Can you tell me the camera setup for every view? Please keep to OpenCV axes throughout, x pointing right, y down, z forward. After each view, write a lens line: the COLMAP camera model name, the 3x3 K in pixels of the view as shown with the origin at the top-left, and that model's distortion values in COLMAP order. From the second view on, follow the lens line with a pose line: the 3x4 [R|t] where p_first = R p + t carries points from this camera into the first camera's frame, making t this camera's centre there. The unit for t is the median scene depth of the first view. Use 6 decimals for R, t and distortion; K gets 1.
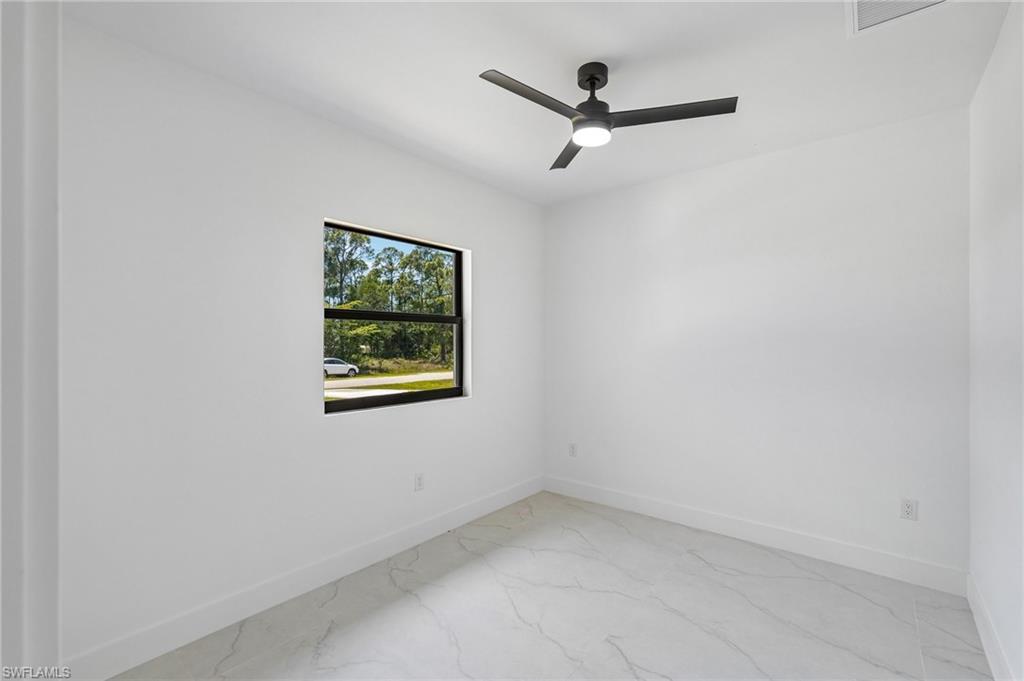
lens RADIAL K [[448.1, 0, 515.5], [0, 448.1, 344.1], [0, 0, 1]] dist [0.004830, 0.000229]
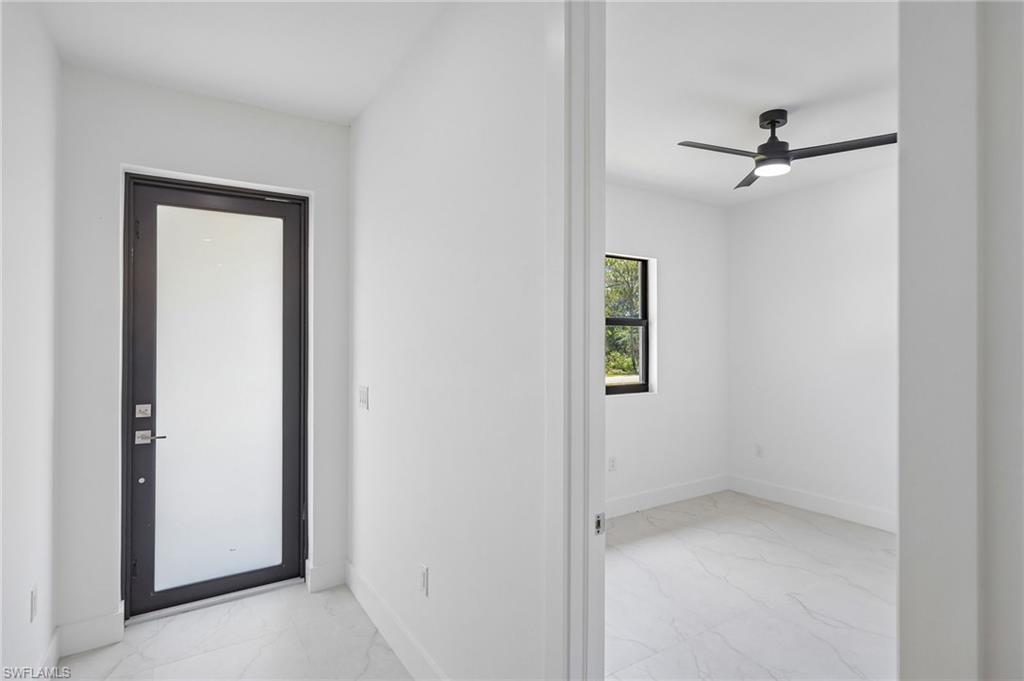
lens RADIAL K [[531.4, 0, 509.8], [0, 531.4, 340.7], [0, 0, 1]] dist [0.000097, -0.000100]
pose [[0.947887, -0.003629, -0.318586, -0.027635], [0.007063, 0.999929, 0.009625, -0.026896], [0.318528, -0.011374, 0.947845, -0.380088]]
